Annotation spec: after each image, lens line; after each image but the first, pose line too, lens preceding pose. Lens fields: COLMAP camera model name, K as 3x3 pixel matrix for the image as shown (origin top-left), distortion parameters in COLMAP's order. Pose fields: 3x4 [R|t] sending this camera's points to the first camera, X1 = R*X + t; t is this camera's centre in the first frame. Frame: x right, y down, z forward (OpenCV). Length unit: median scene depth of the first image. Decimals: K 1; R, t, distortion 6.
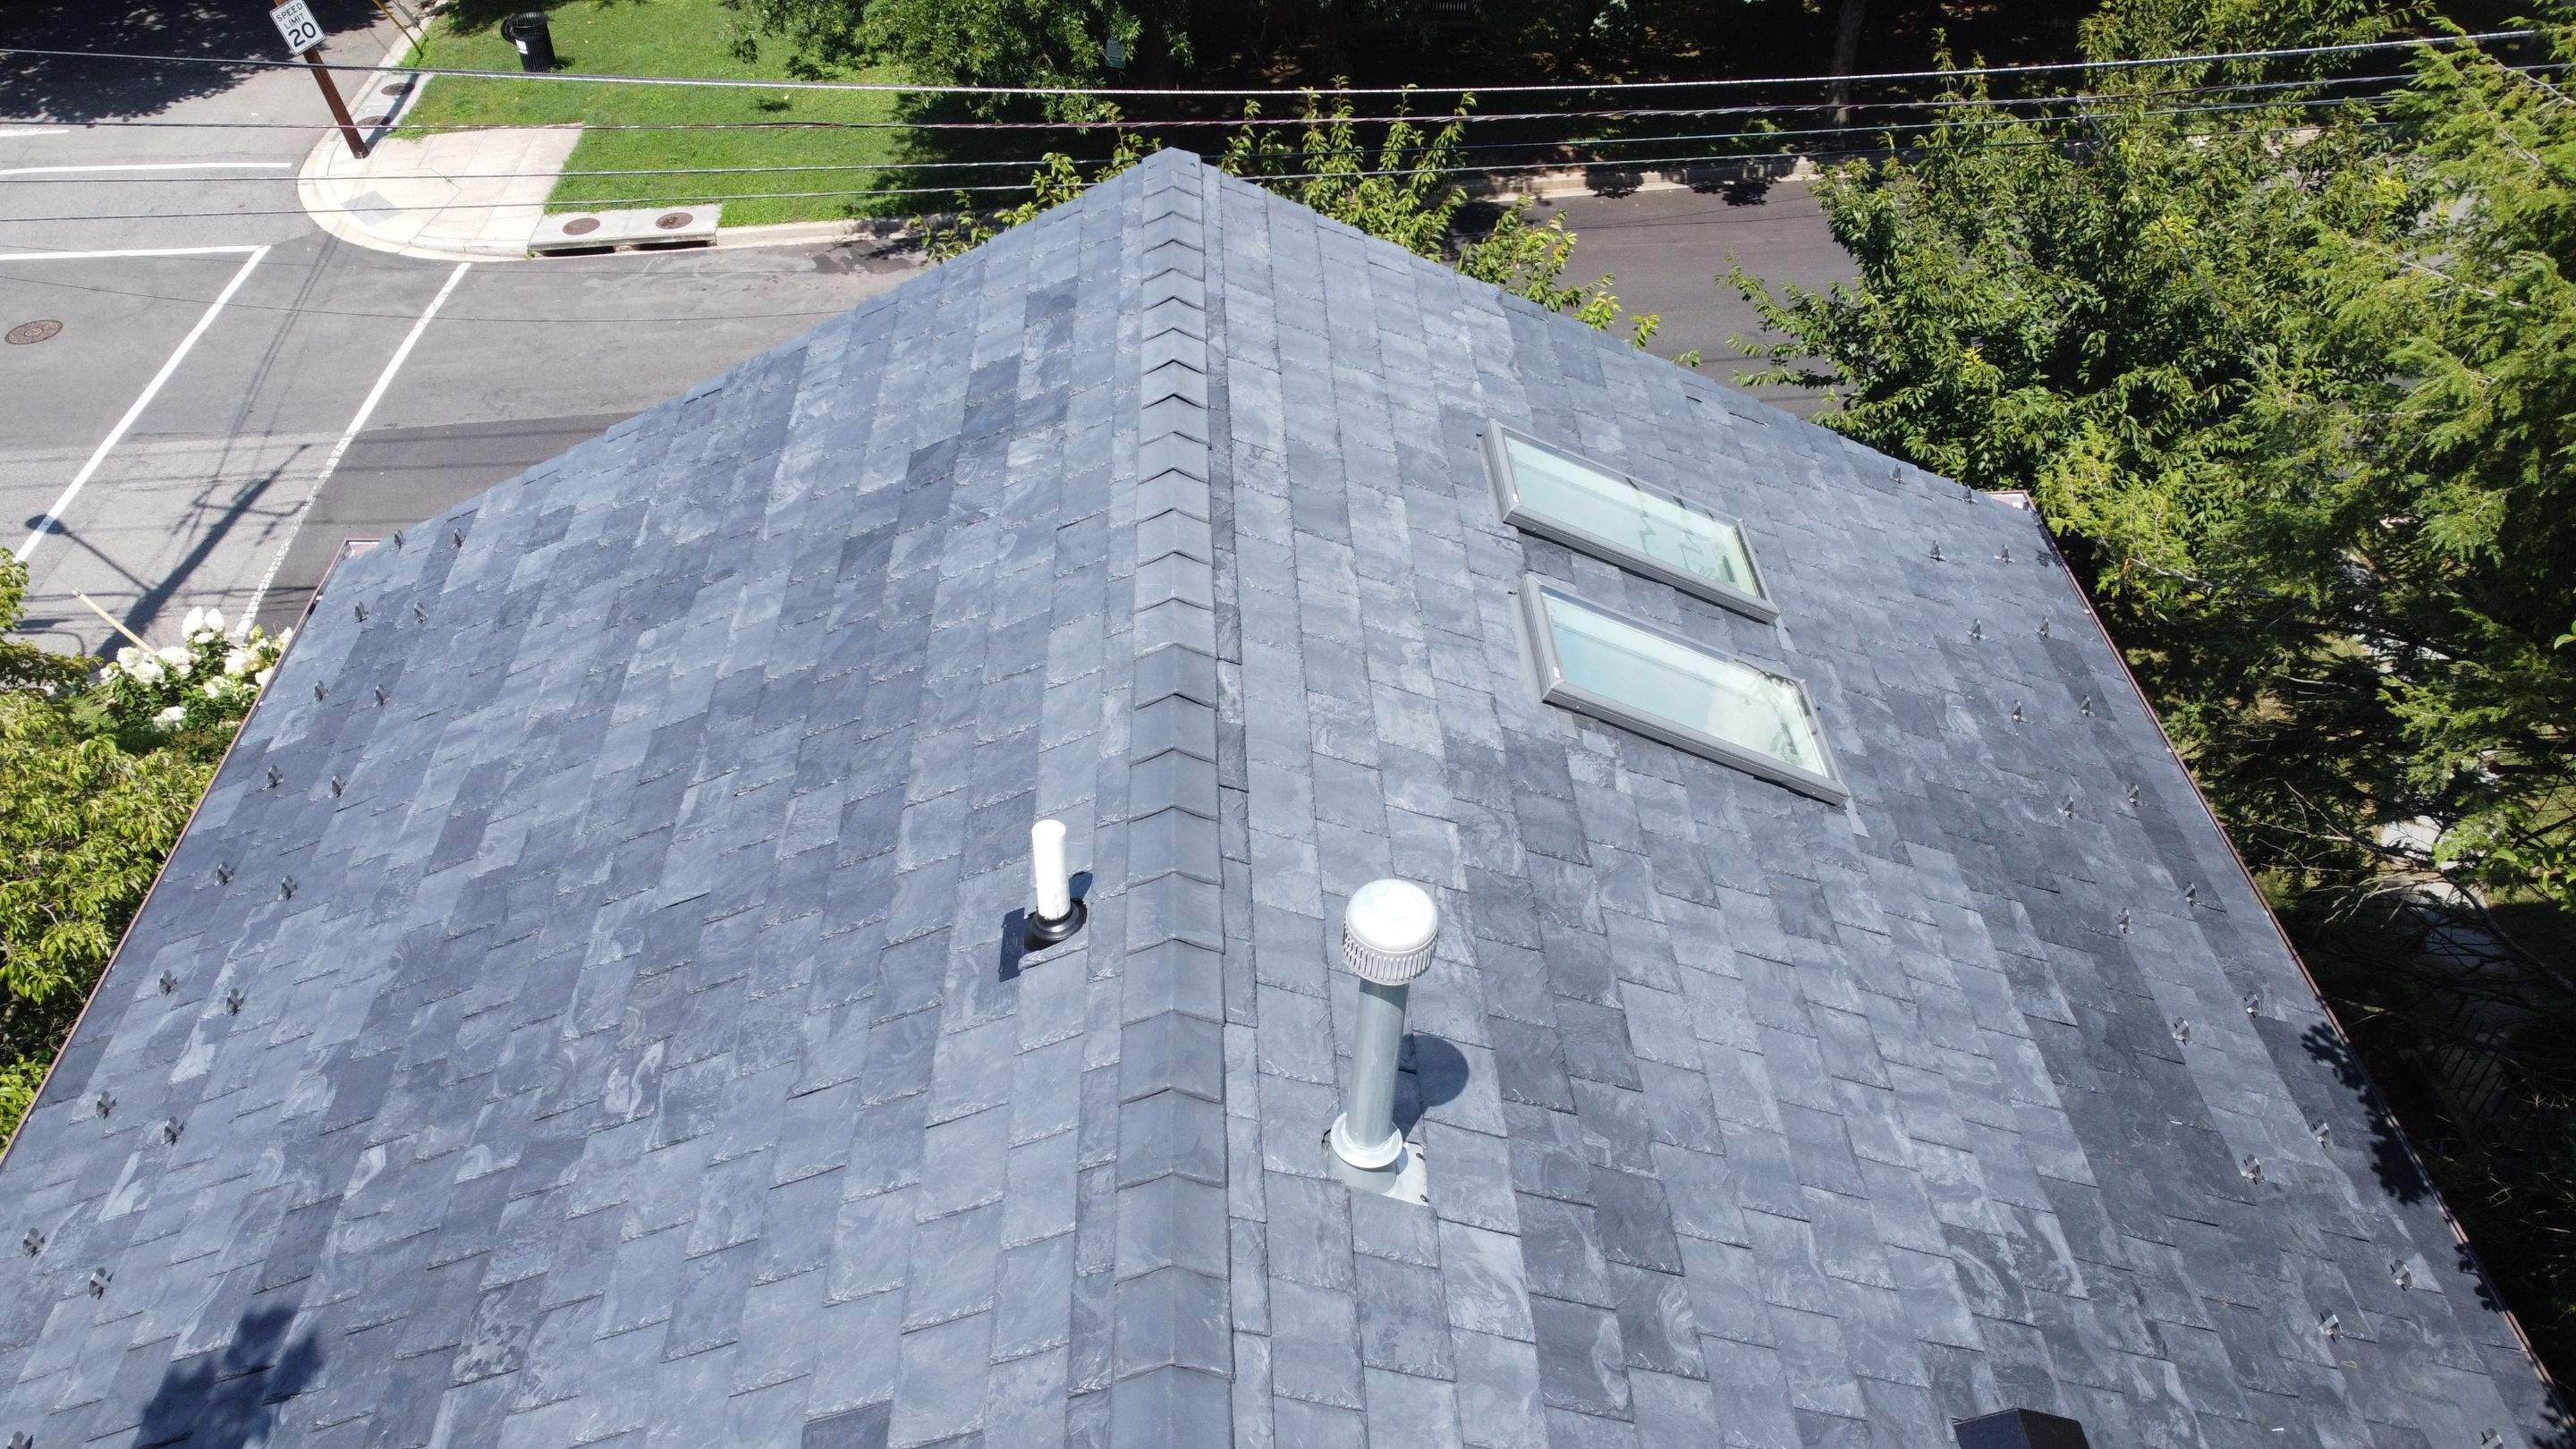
lens RADIAL K [[1957.7, 0, 1288.0], [0, 1957.7, 724.5], [0, 0, 1]] dist [0.000016, -0.006304]
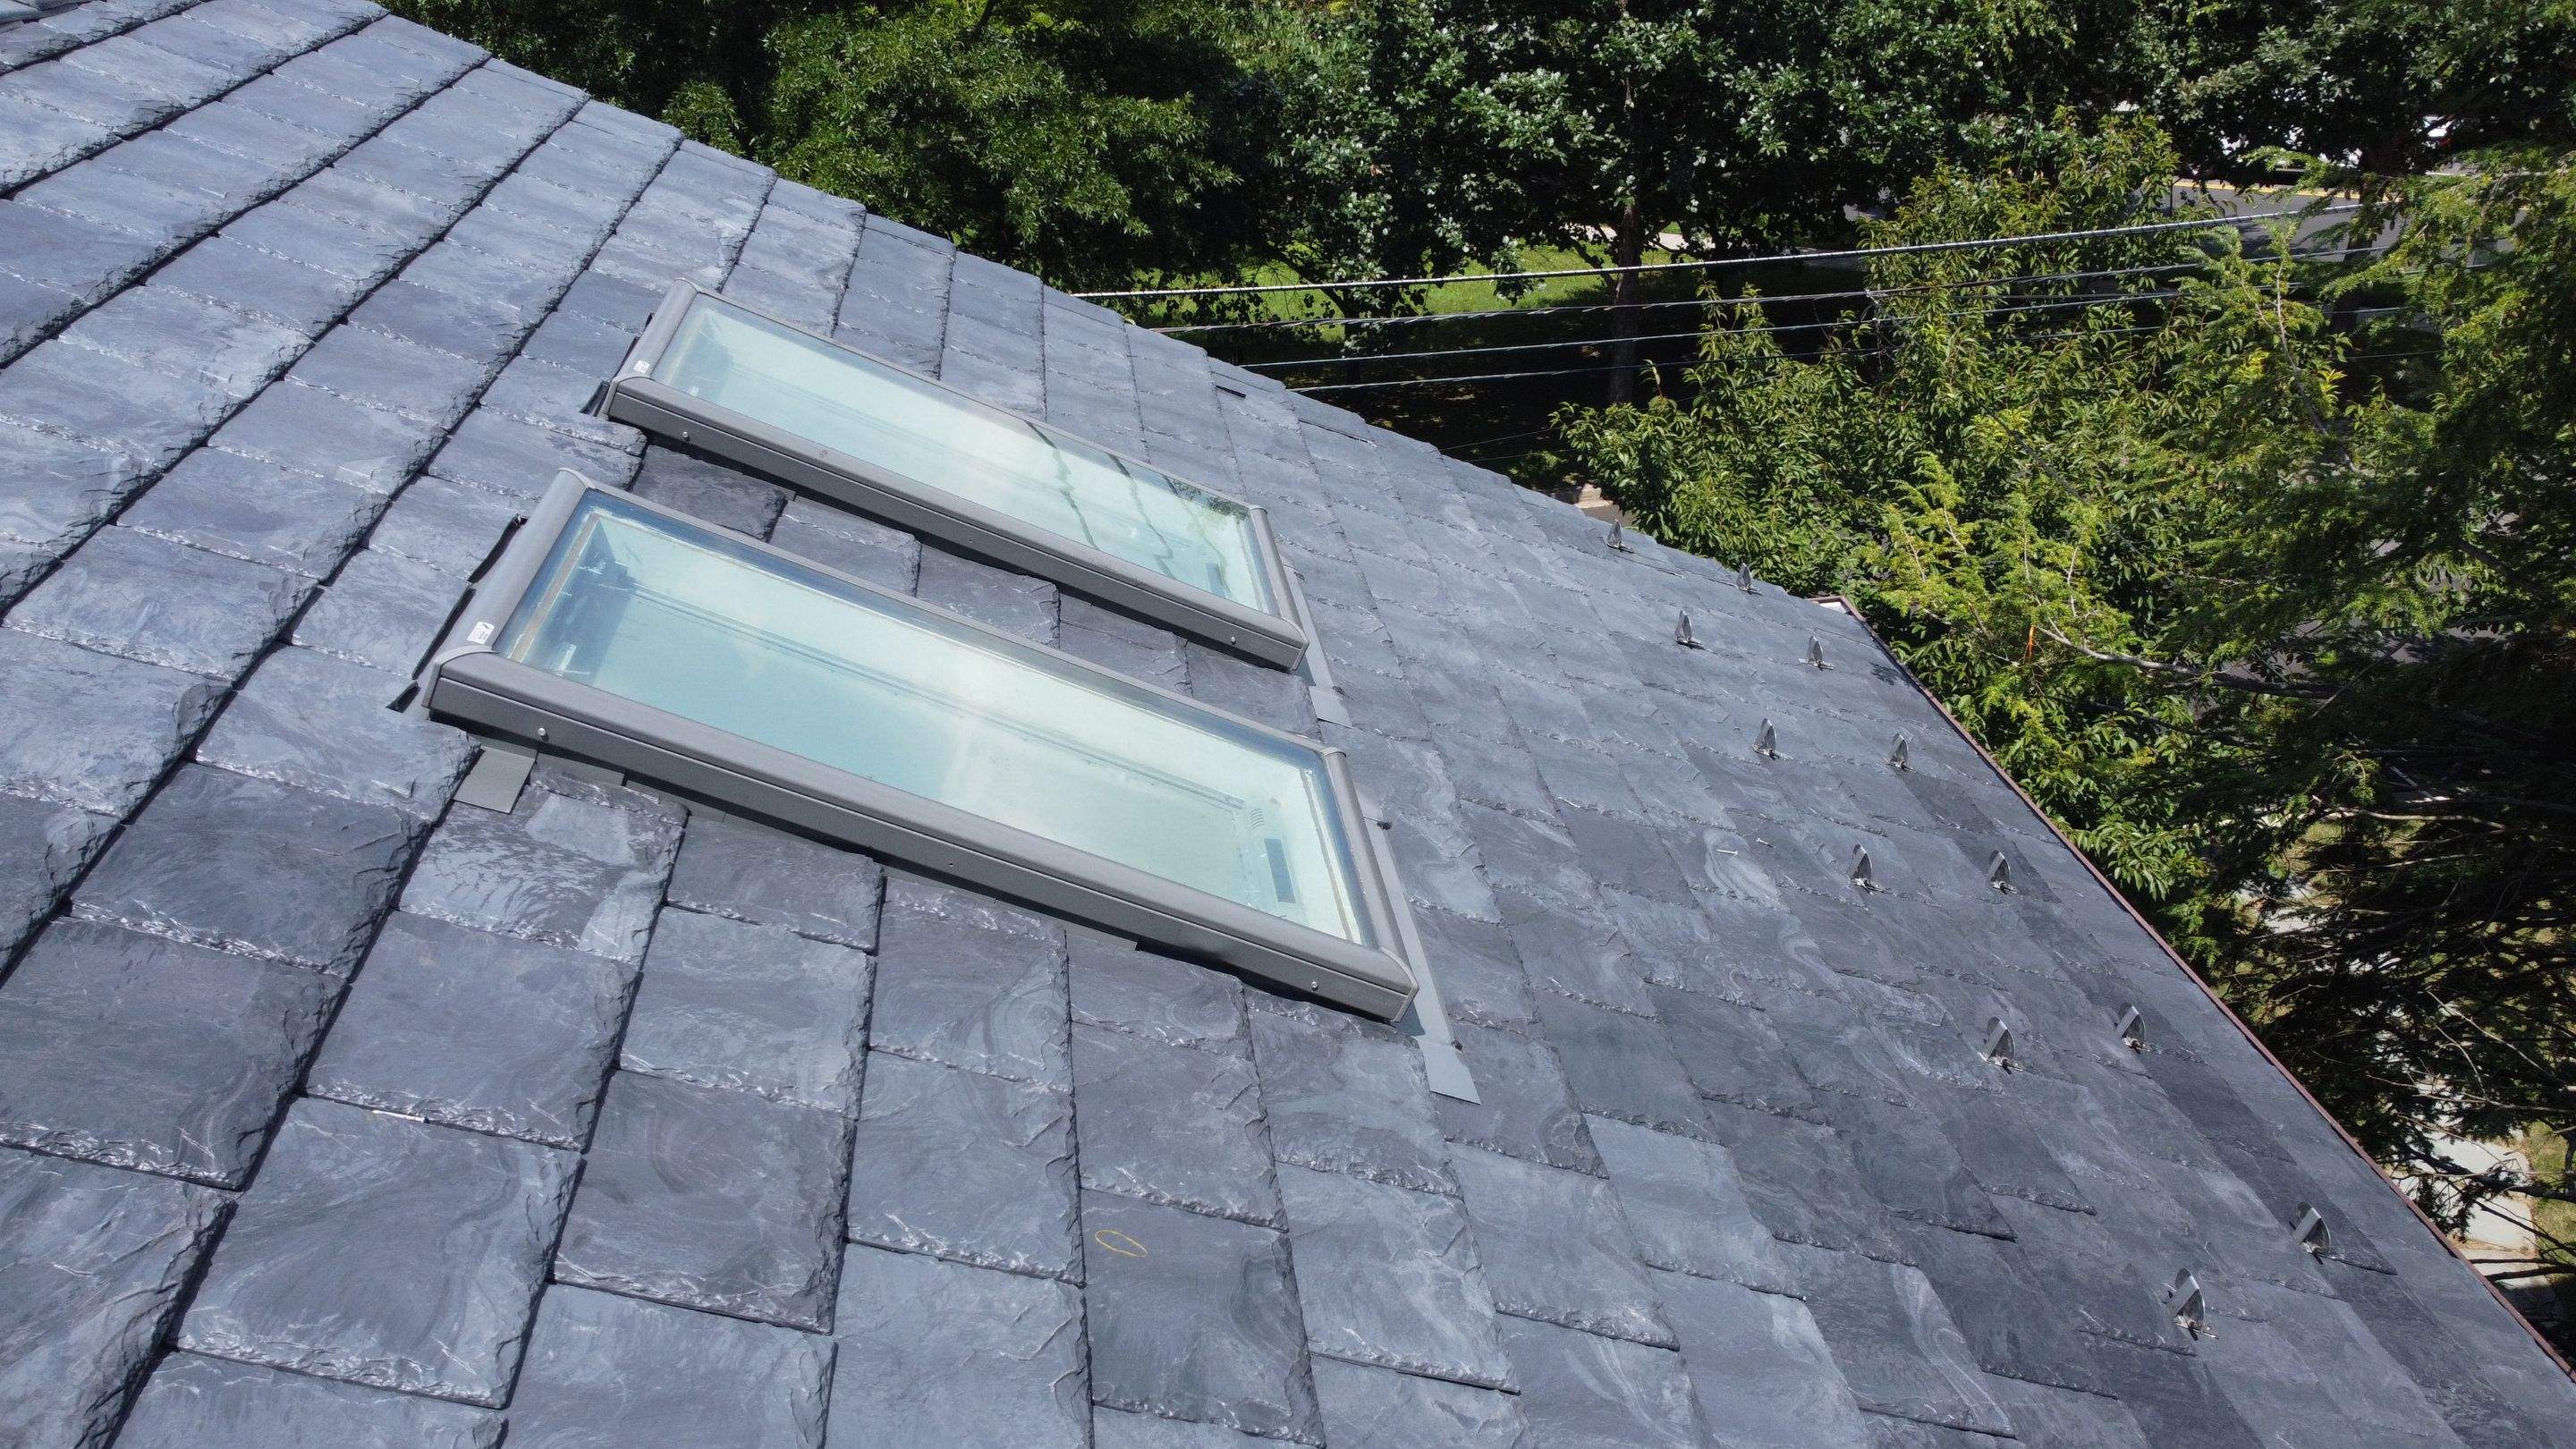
lens RADIAL K [[1957.7, 0, 1288.0], [0, 1957.7, 724.5], [0, 0, 1]] dist [0.000016, -0.006304]
pose [[0.996706, -0.042500, 0.069073, 0.219028], [0.057237, 0.972011, -0.227857, 0.063688], [-0.057455, 0.231060, 0.971242, 0.582640]]
